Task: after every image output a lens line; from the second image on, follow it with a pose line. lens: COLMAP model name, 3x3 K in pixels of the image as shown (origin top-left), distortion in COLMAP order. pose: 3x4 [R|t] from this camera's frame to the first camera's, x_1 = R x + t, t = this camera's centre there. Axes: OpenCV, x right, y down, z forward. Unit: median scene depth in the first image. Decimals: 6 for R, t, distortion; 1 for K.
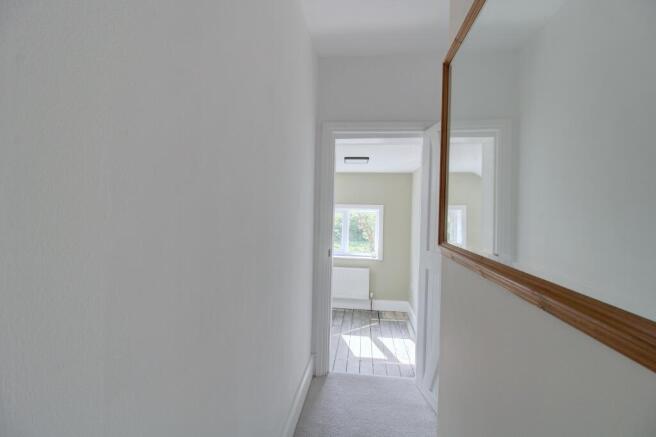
lens RADIAL K [[309.2, 0, 327.2], [0, 309.2, 217.8], [0, 0, 1]] dist [-0.004625, -0.000084]
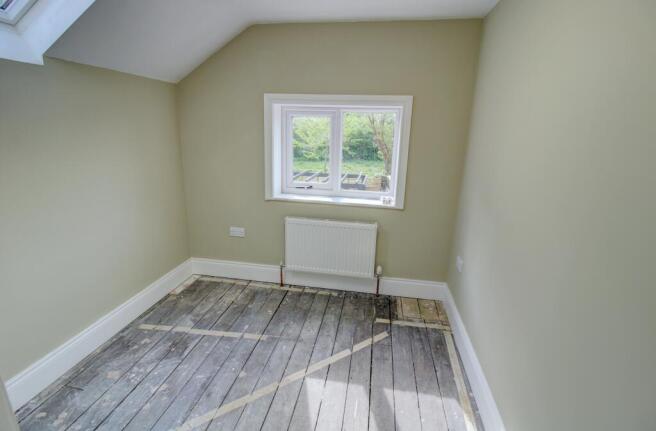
lens RADIAL K [[309.2, 0, 329.7], [0, 309.2, 215.9], [0, 0, 1]] dist [-0.004625, -0.000084]
pose [[0.999143, 0.014367, -0.038818, 0.076689], [-0.004045, 0.967231, 0.253867, 0.018772], [0.041193, -0.253492, 0.966460, 0.495696]]
